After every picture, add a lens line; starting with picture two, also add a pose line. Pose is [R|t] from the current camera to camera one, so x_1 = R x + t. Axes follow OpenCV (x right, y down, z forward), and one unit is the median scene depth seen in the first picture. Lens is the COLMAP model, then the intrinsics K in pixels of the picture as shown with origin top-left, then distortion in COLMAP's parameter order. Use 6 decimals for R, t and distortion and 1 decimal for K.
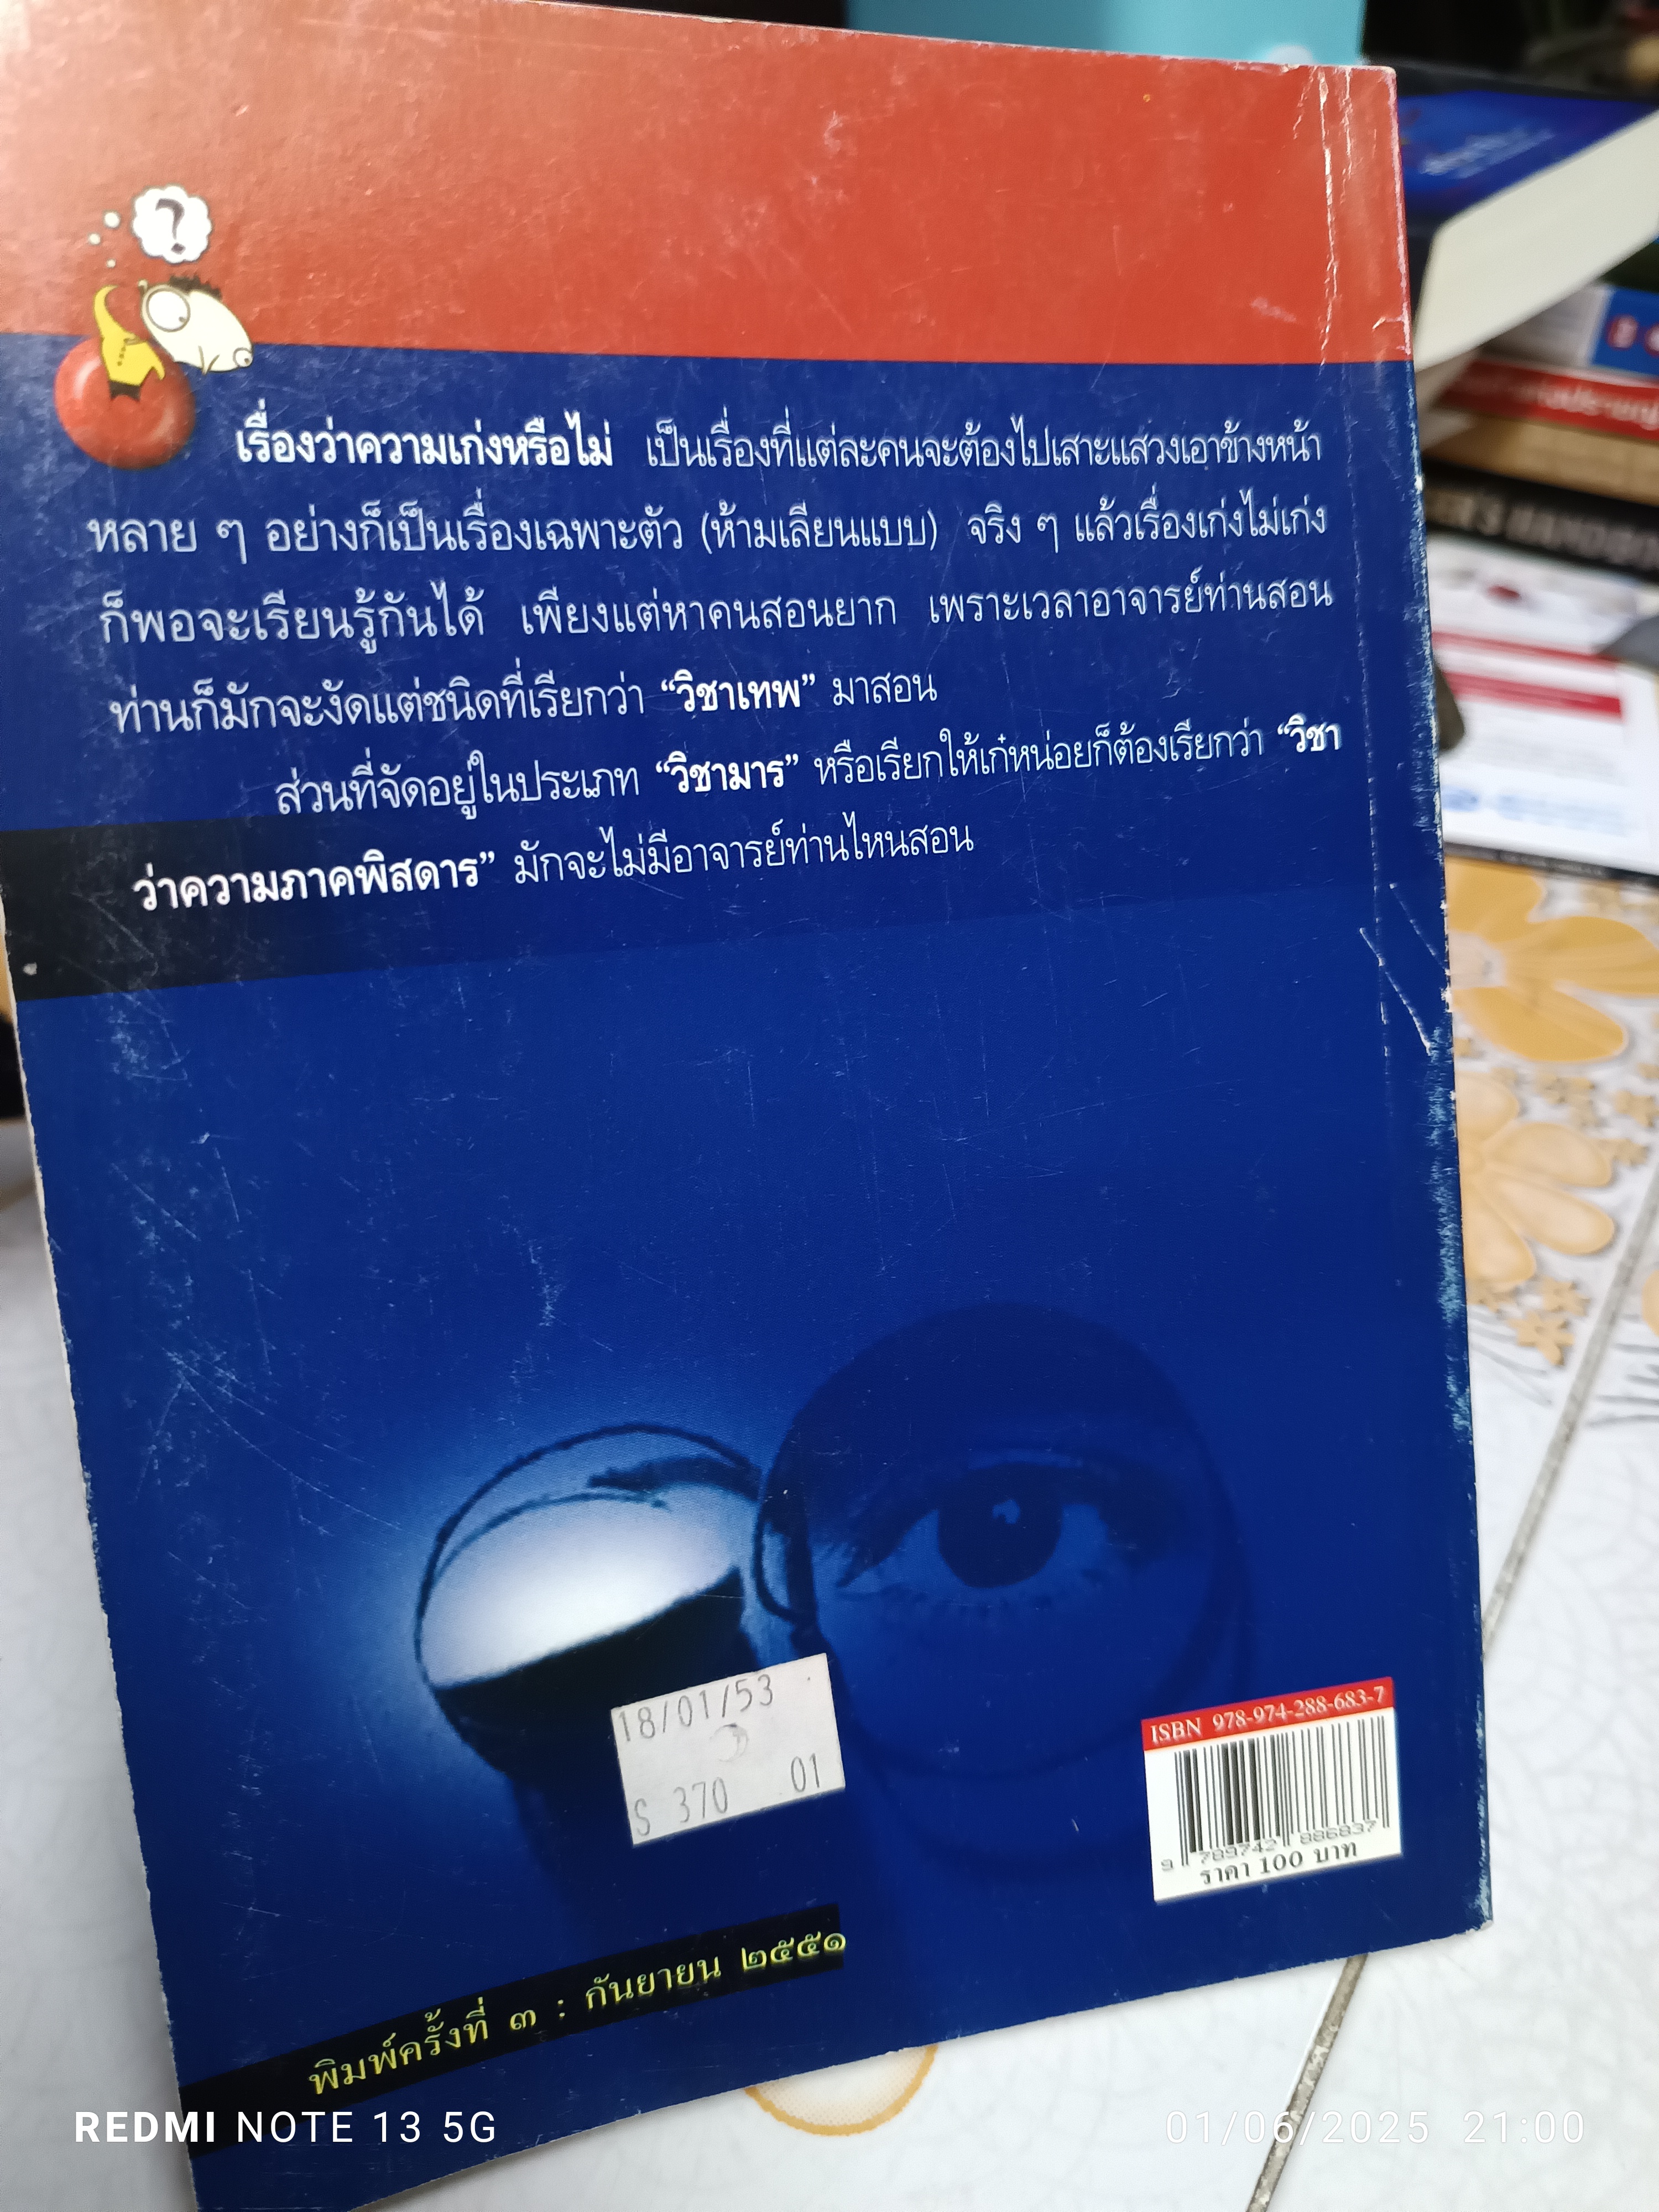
lens RADIAL K [[1552.2, 0, 829.5], [0, 1552.2, 1106.0], [0, 0, 1]] dist [-0.024371, -0.007671]
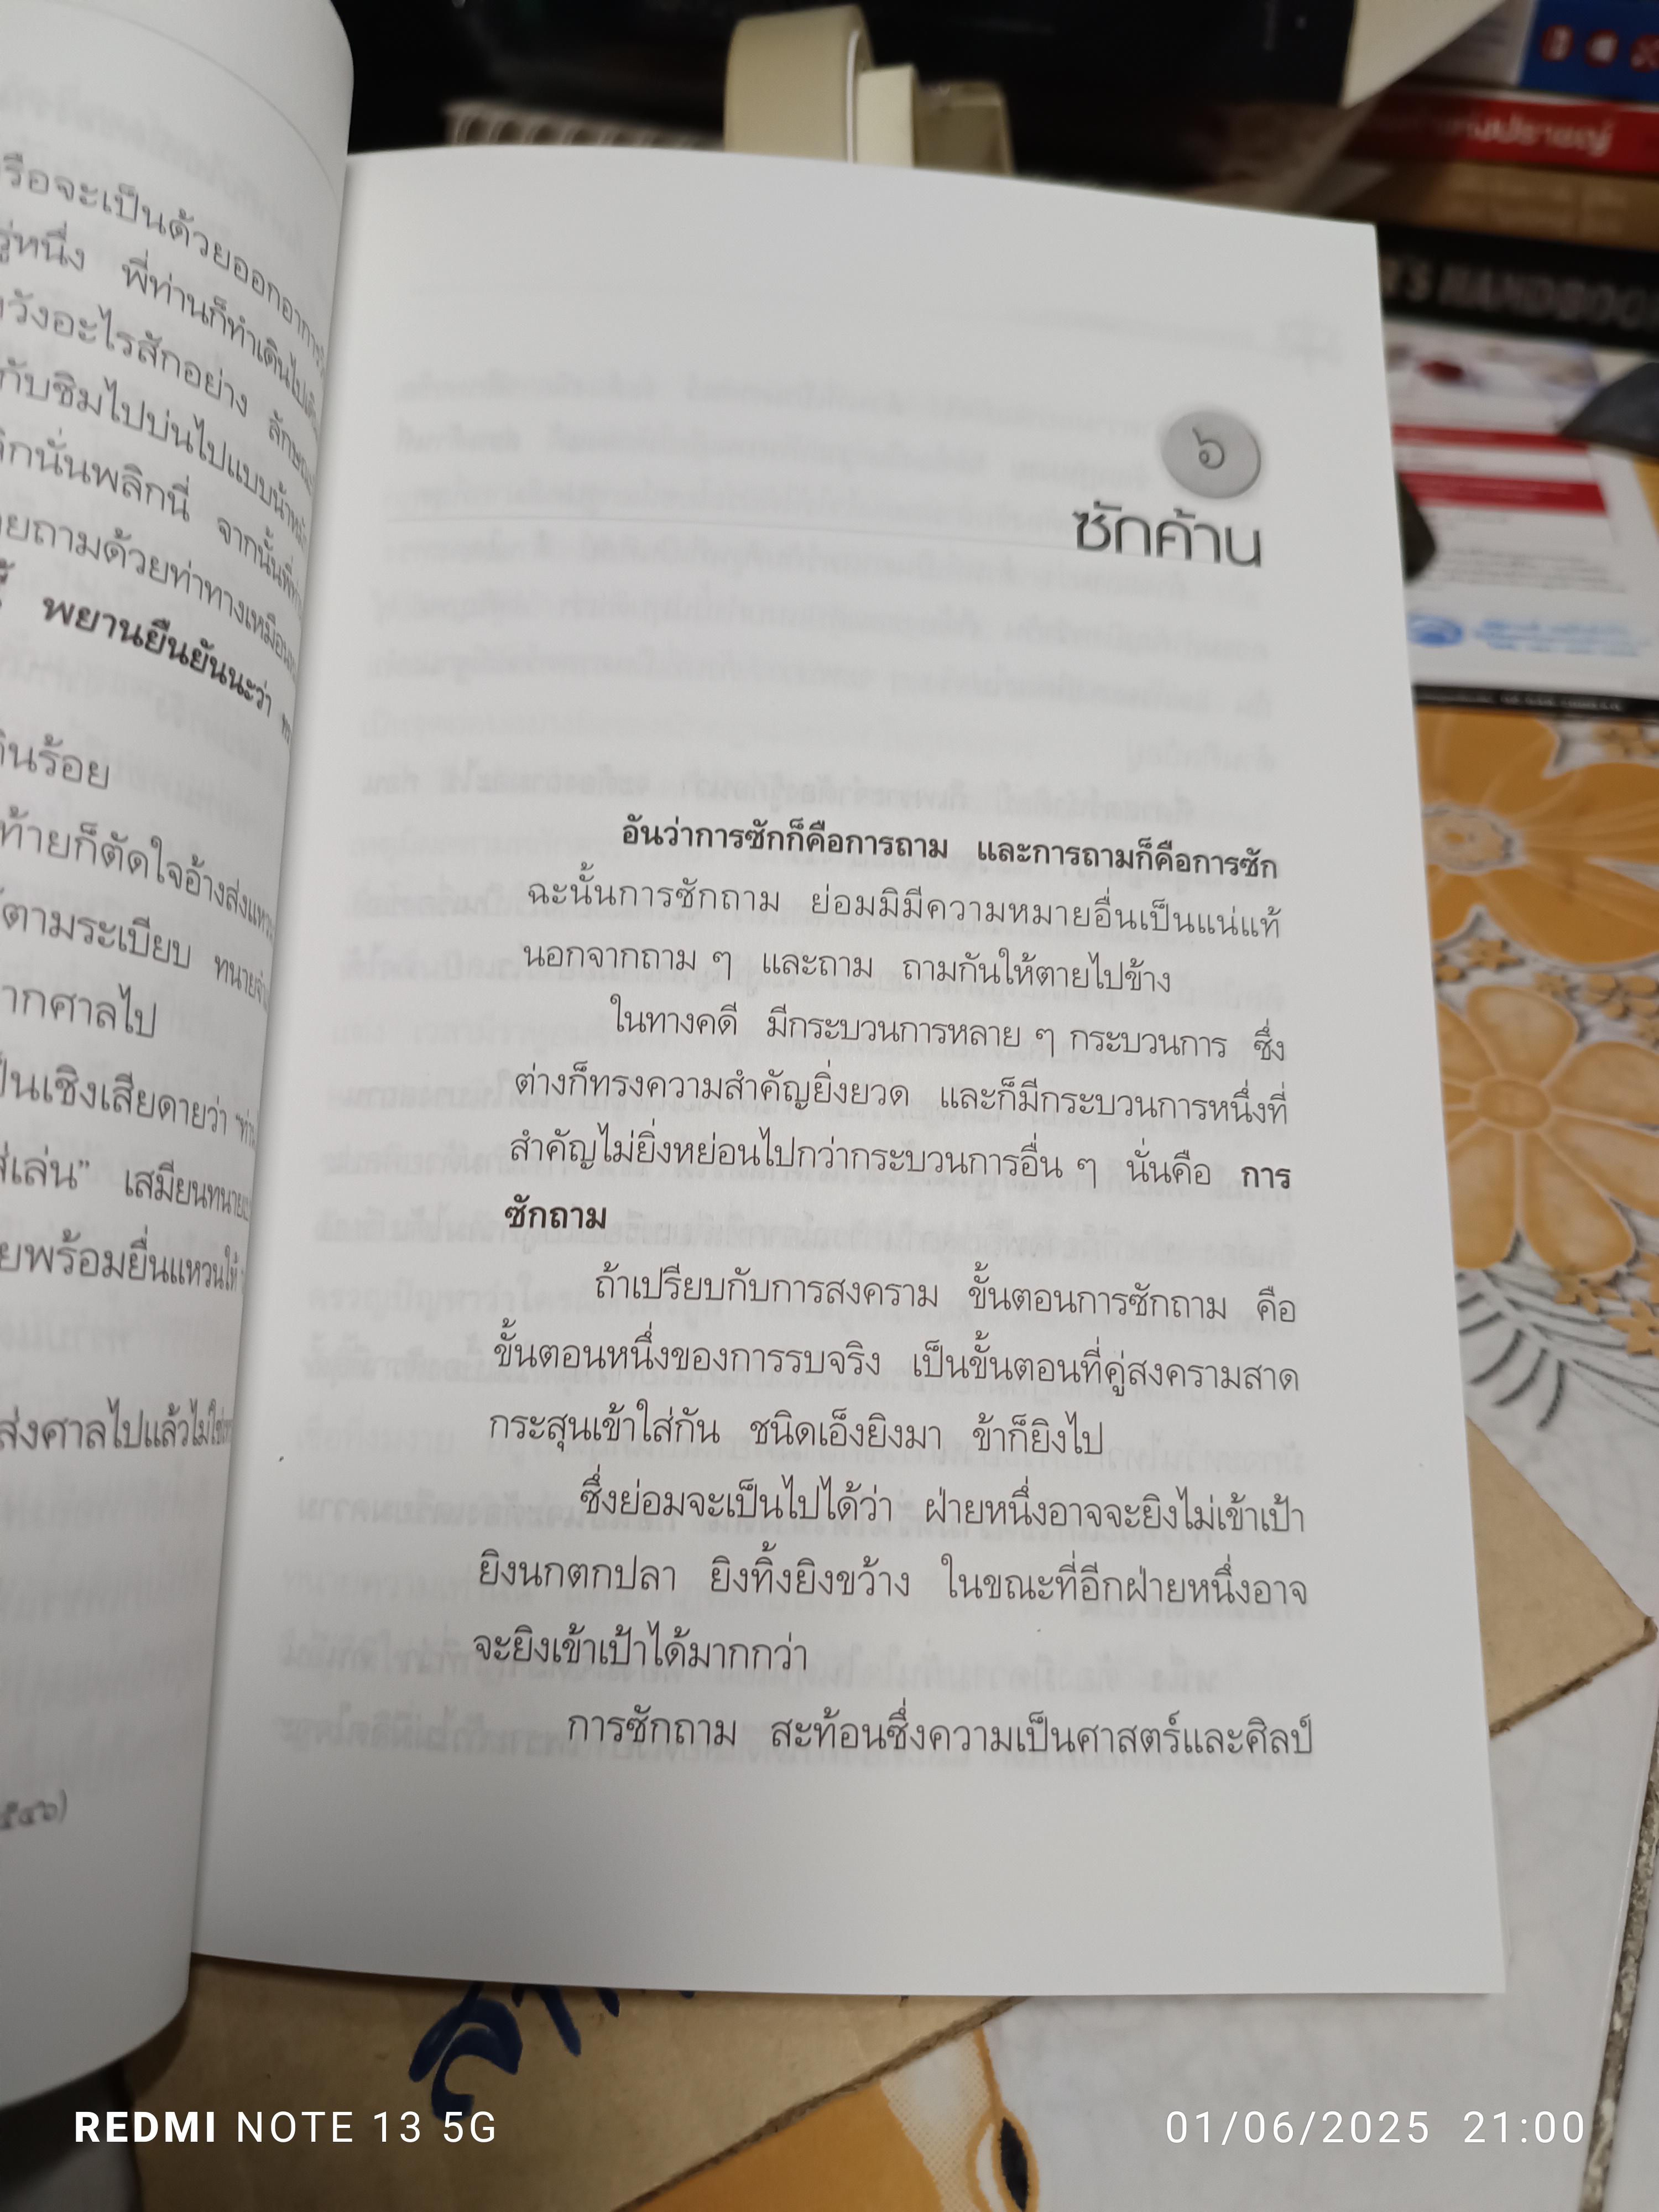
lens RADIAL K [[1544.7, 0, 824.0], [0, 1544.7, 1114.9], [0, 0, 1]] dist [-0.038275, 0.005826]
pose [[0.991777, -0.121974, 0.038751, 0.009347], [0.117221, 0.987273, 0.107474, -0.072881], [-0.051367, -0.102048, 0.993452, 0.170389]]
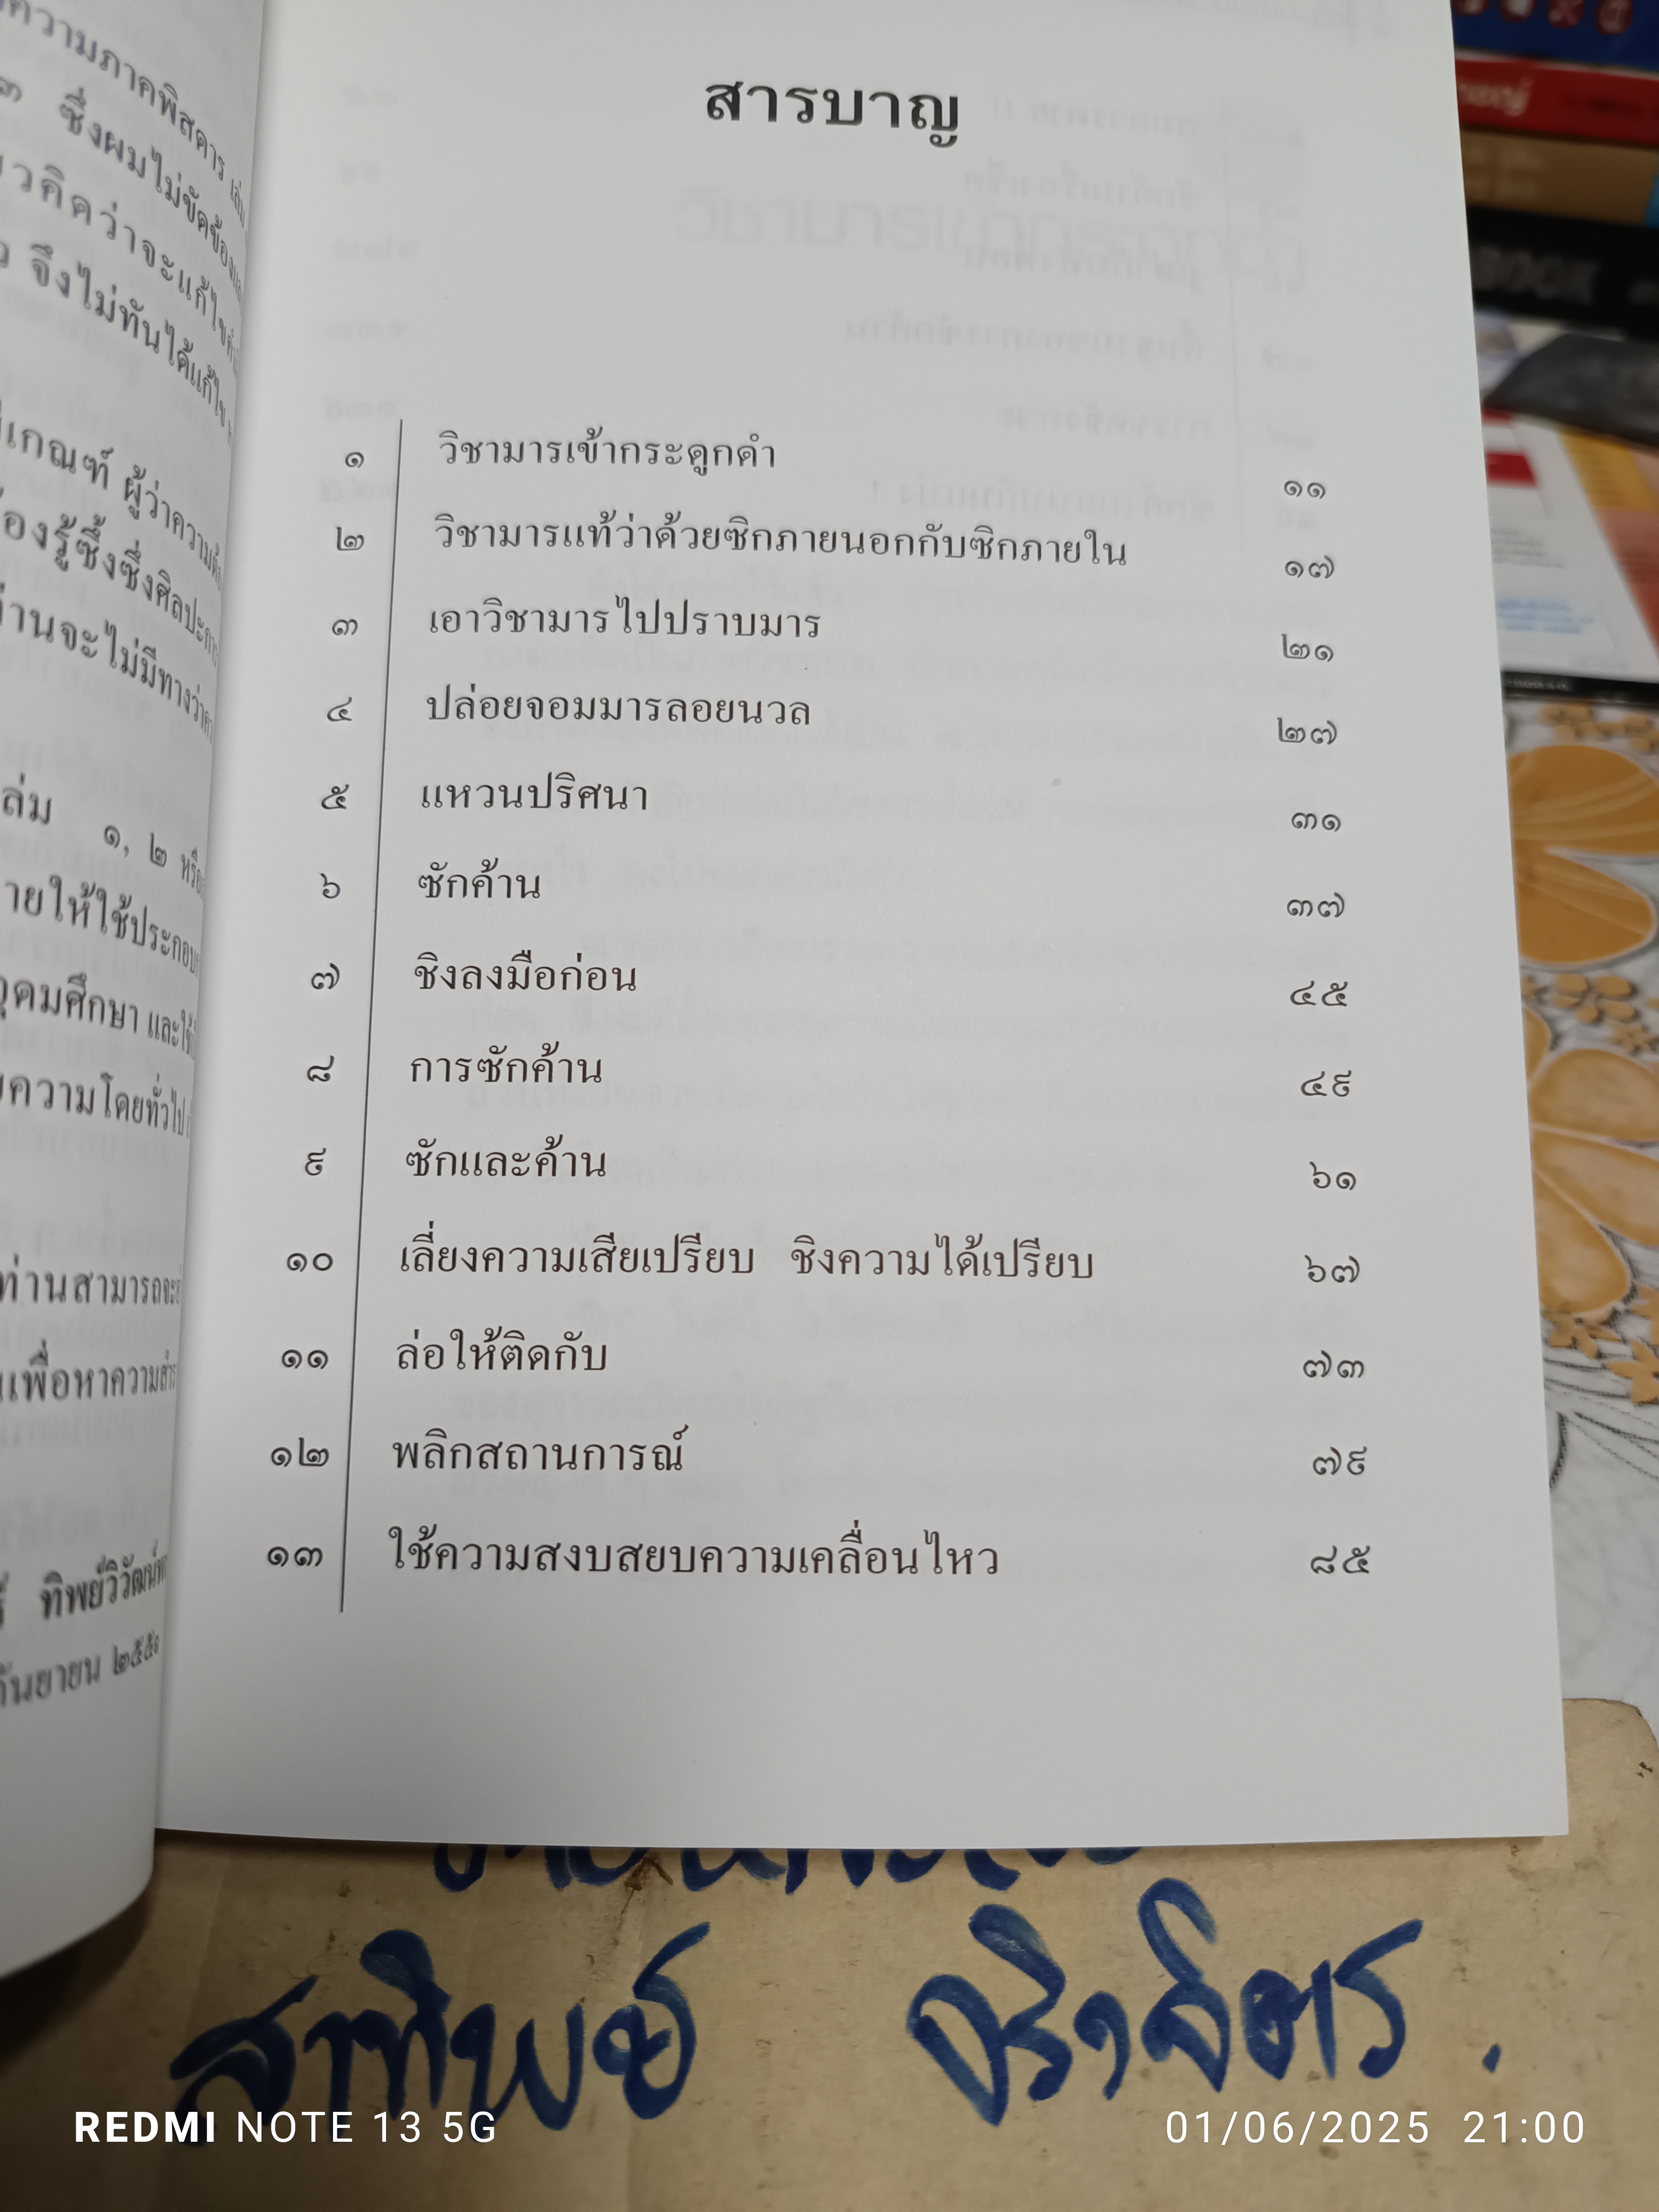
lens RADIAL K [[1565.3, 0, 829.5], [0, 1565.3, 1106.0], [0, 0, 1]] dist [-0.024895, -0.007820]
pose [[0.984118, -0.134819, 0.115479, 0.008957], [0.121798, 0.986073, 0.113248, -0.076895], [-0.129139, -0.097384, 0.986833, 0.246014]]
